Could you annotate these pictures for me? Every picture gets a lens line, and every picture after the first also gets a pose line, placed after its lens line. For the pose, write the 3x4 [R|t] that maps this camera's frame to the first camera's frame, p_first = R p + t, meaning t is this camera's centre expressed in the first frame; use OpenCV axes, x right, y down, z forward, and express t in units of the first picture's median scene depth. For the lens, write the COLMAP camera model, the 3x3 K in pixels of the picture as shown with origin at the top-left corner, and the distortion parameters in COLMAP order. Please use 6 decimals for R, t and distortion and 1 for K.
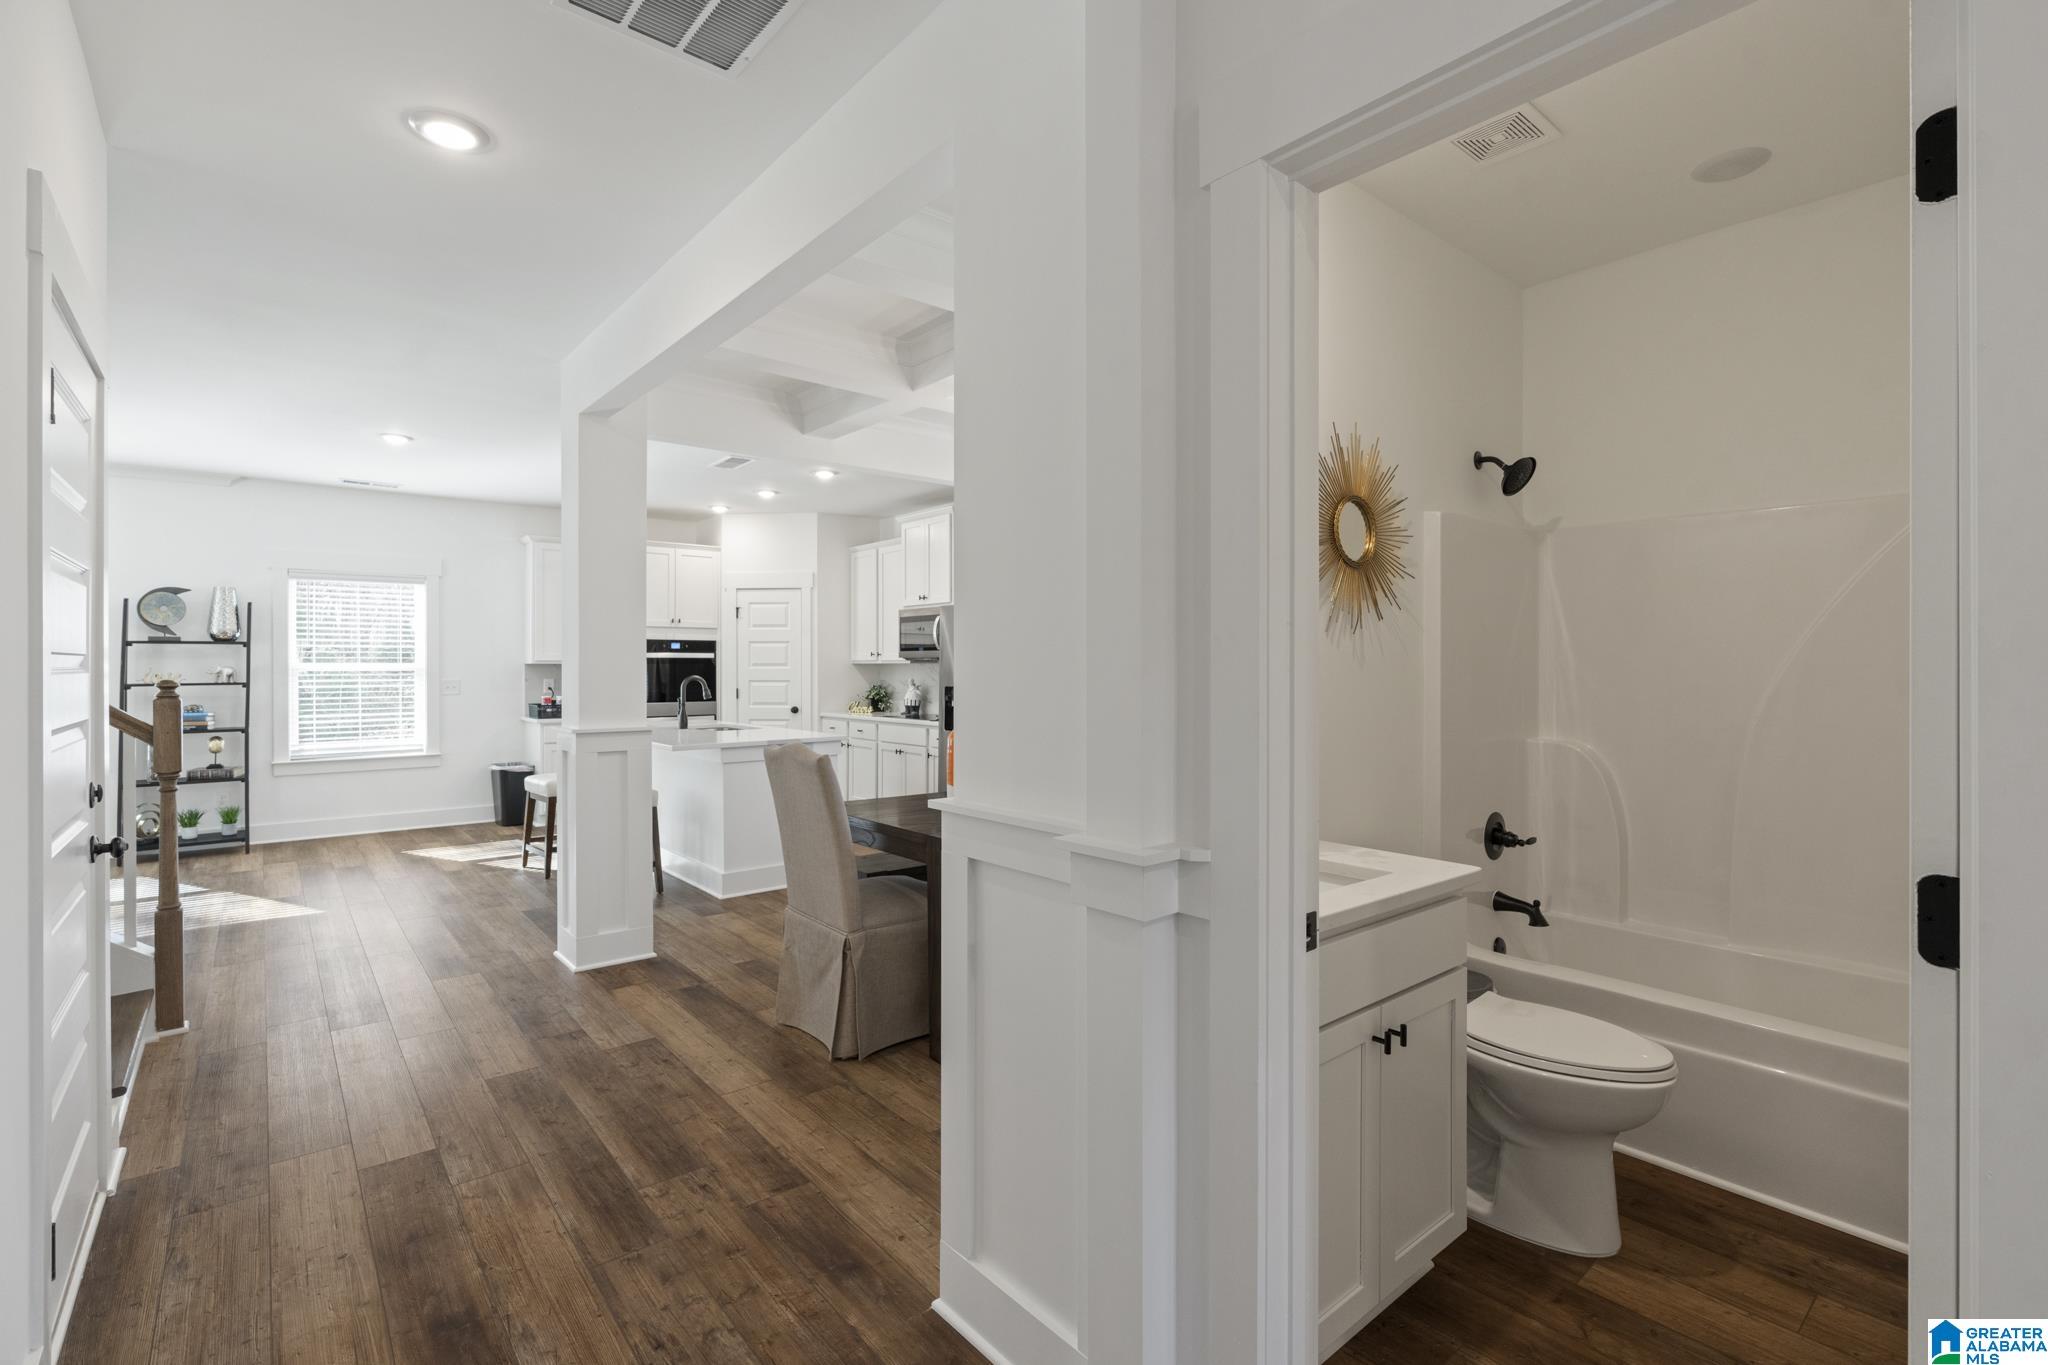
lens RADIAL K [[929.6, 0, 1025.7], [0, 929.6, 671.2], [0, 0, 1]] dist [-0.013132, 0.004842]
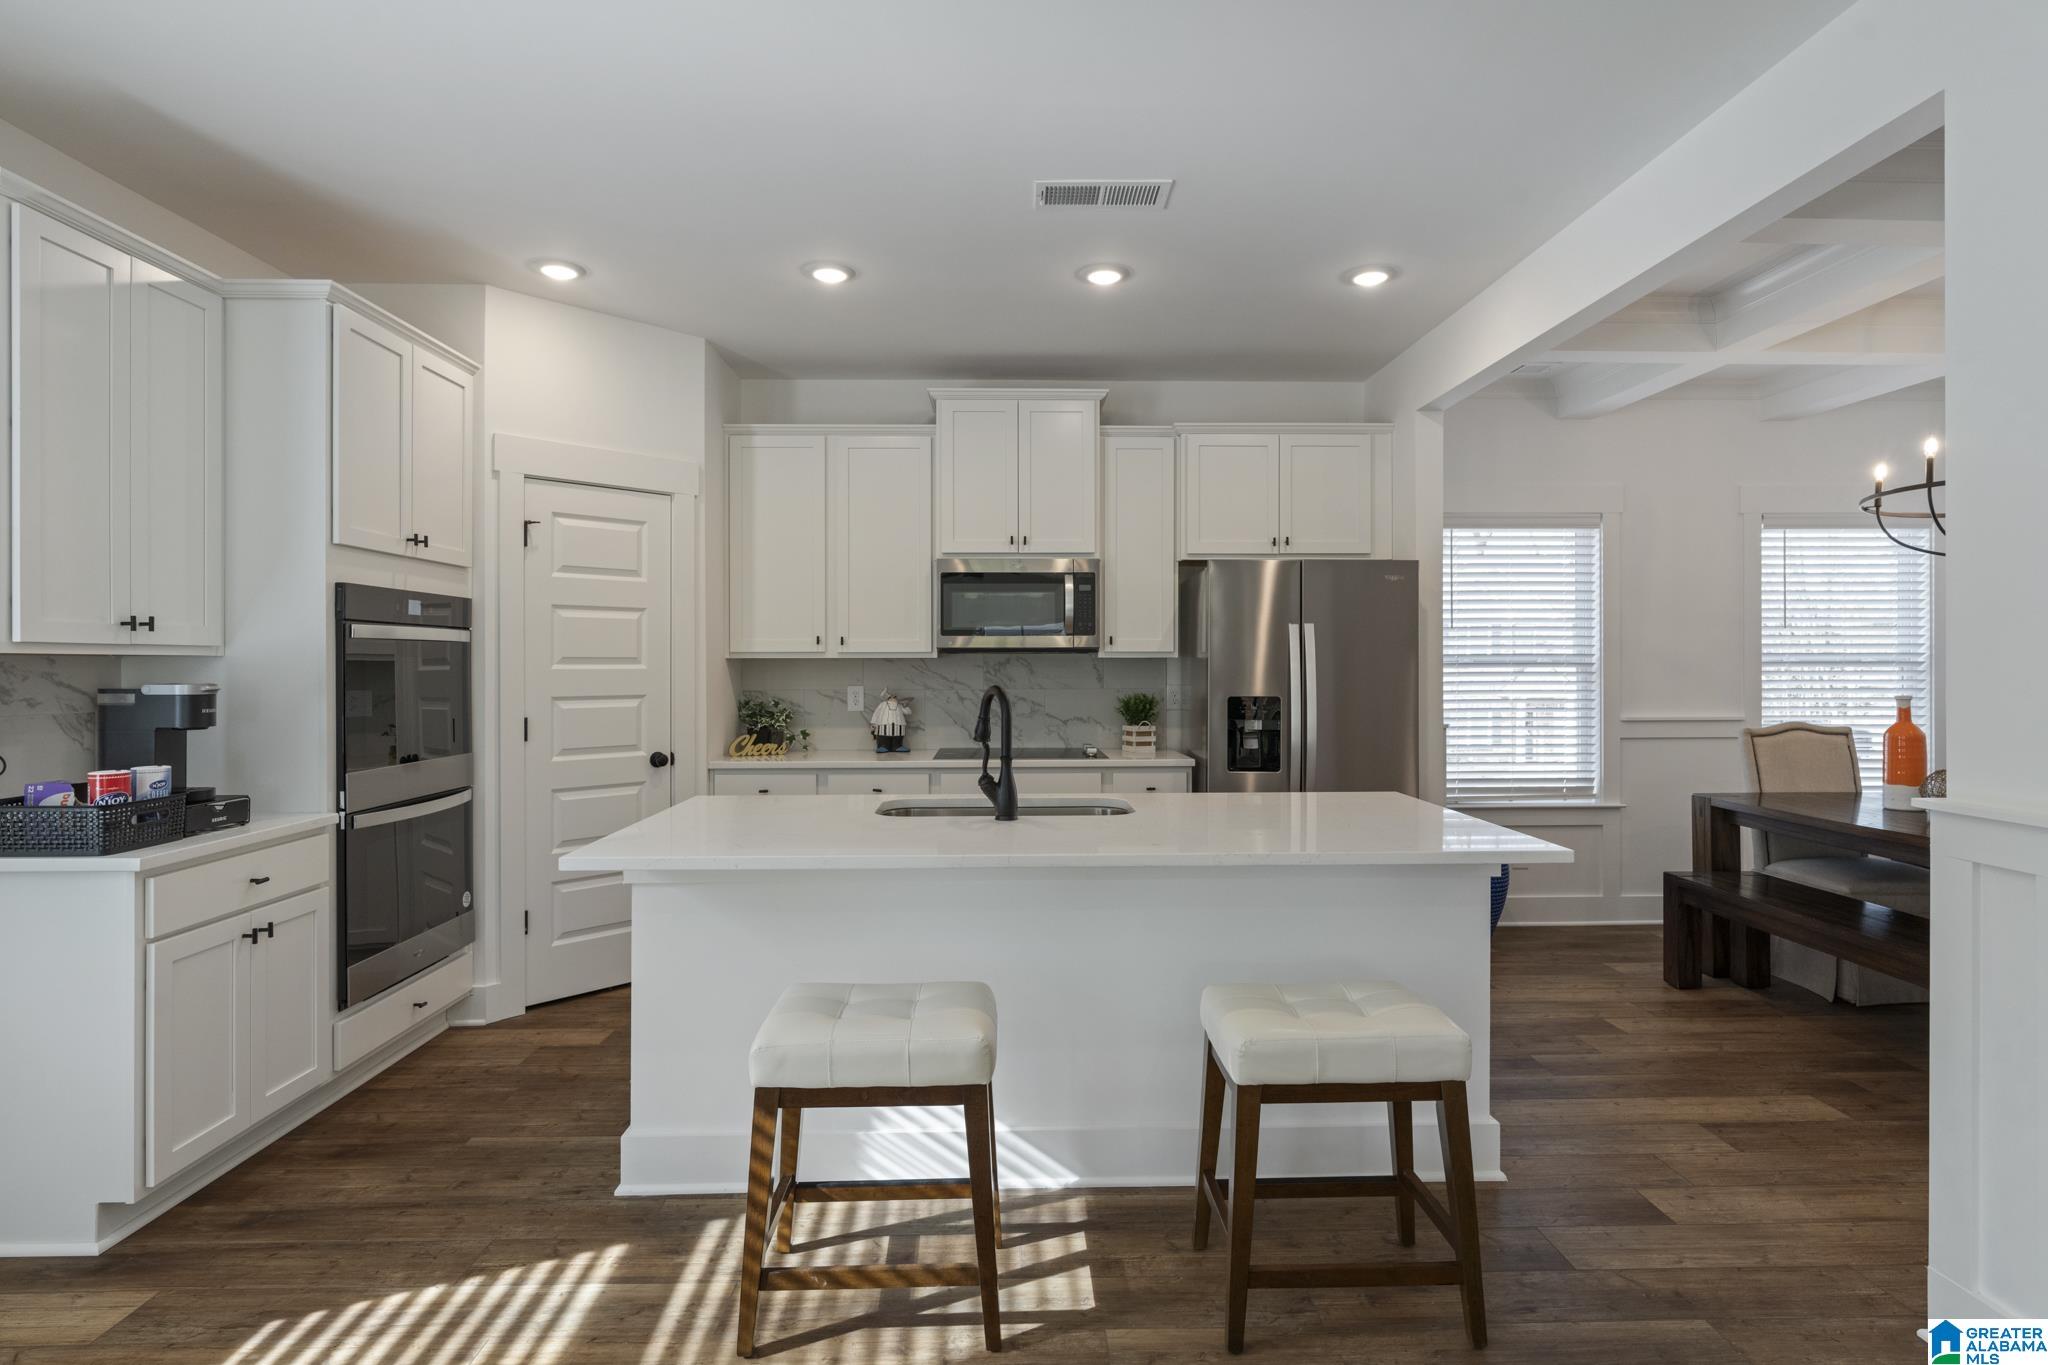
lens RADIAL K [[1062.5, 0, 1027.6], [0, 1062.5, 669.0], [0, 0, 1]] dist [-0.011185, 0.003203]
pose [[0.621963, -0.003198, 0.783040, -0.589404], [0.005070, 0.999987, 0.000057, -0.001967], [-0.783031, 0.003935, 0.621971, 0.581423]]
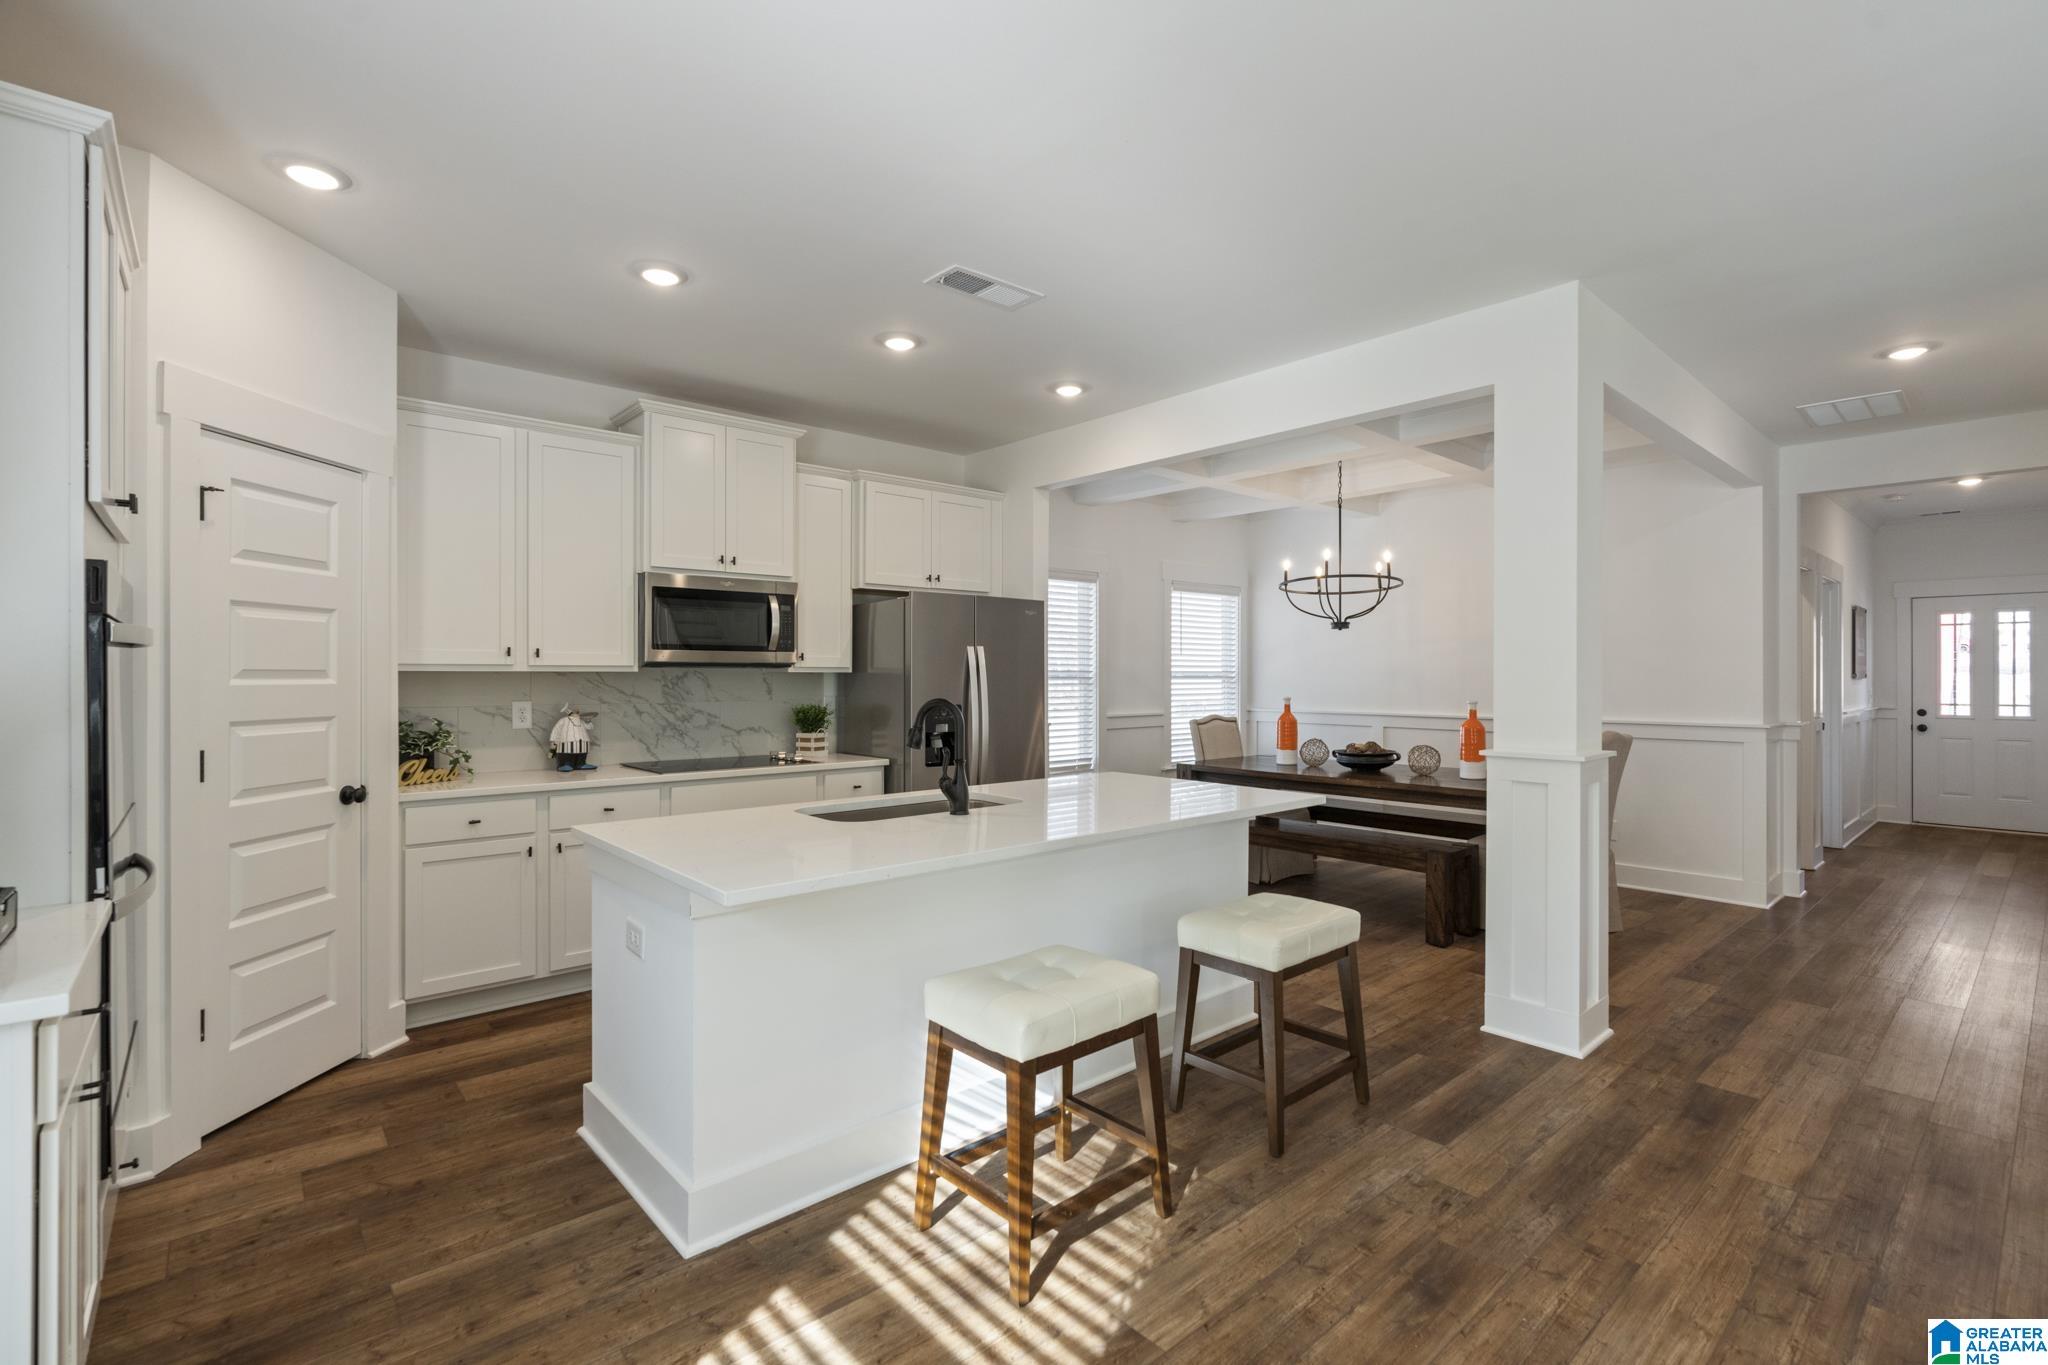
lens RADIAL K [[929.6, 0, 1036.1], [0, 929.6, 681.1], [0, 0, 1]] dist [-0.013132, 0.004842]
pose [[-0.032198, -0.005013, 0.999469, -0.680951], [0.004573, 0.999976, 0.005163, -0.005001], [-0.999471, 0.004737, -0.032175, 0.800223]]
